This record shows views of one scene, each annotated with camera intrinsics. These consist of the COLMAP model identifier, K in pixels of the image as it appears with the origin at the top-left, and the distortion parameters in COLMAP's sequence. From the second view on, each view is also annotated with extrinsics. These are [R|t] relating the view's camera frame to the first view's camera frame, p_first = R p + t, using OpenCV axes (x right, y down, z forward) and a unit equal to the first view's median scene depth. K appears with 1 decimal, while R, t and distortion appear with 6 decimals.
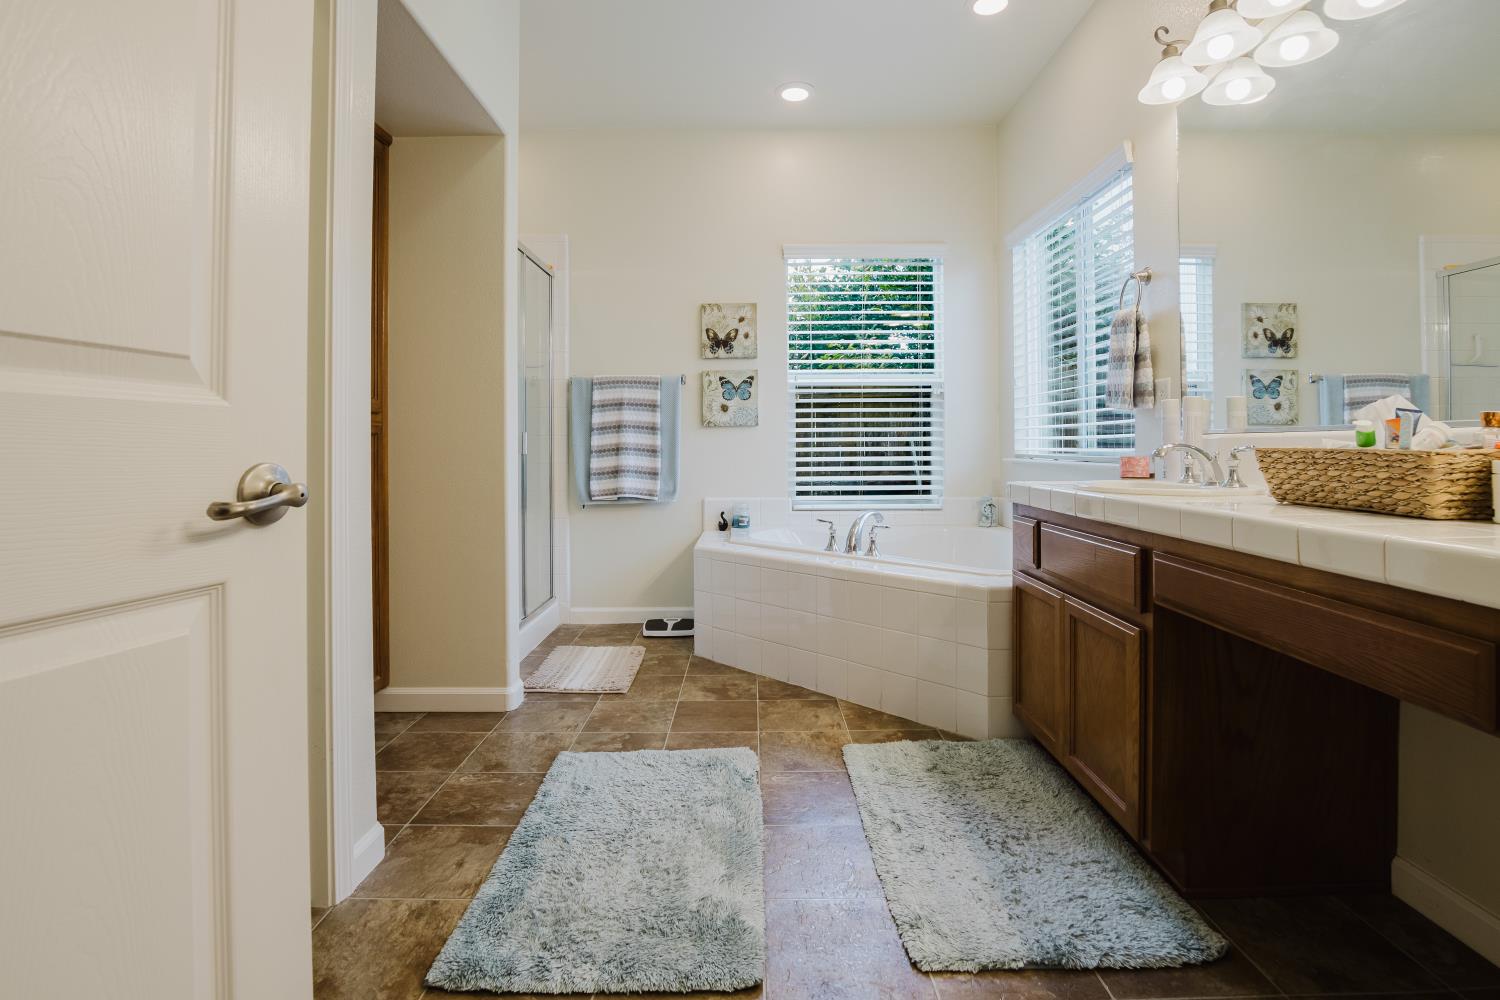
lens RADIAL K [[729.4, 0, 742.0], [0, 729.4, 436.0], [0, 0, 1]] dist [-0.037776, 0.008773]
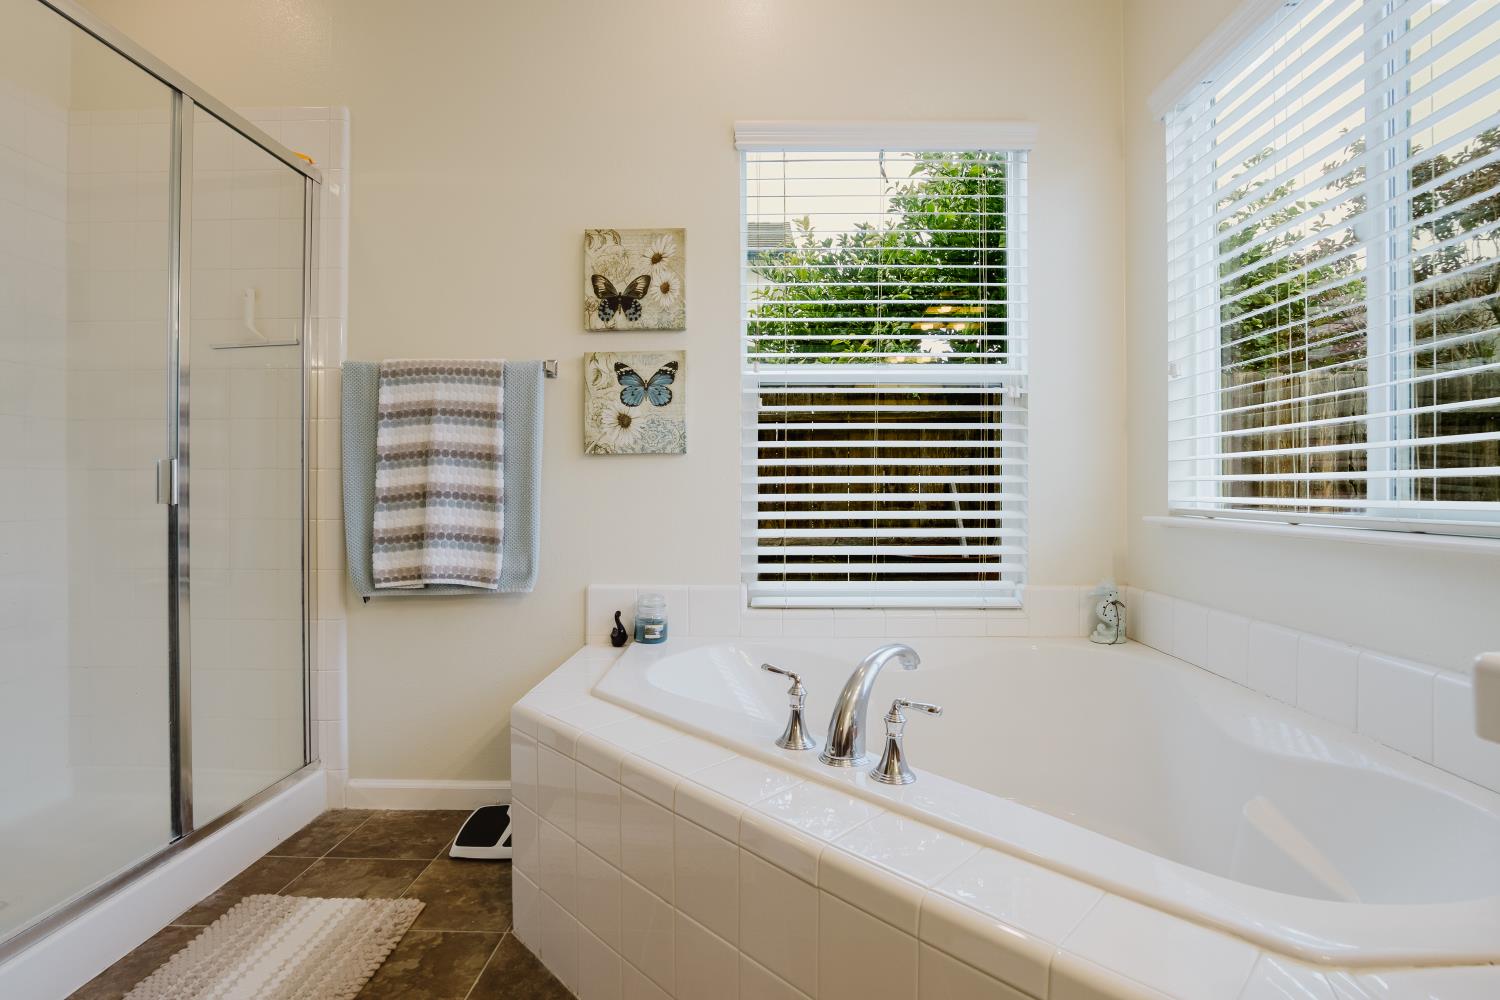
lens RADIAL K [[729.4, 0, 764.8], [0, 729.4, 488.4], [0, 0, 1]] dist [-0.037776, 0.008773]
pose [[0.999986, 0.005237, -0.000458, 0.081602], [-0.005231, 0.999916, 0.011840, 0.005527], [0.000520, -0.011837, 0.999930, 0.455751]]
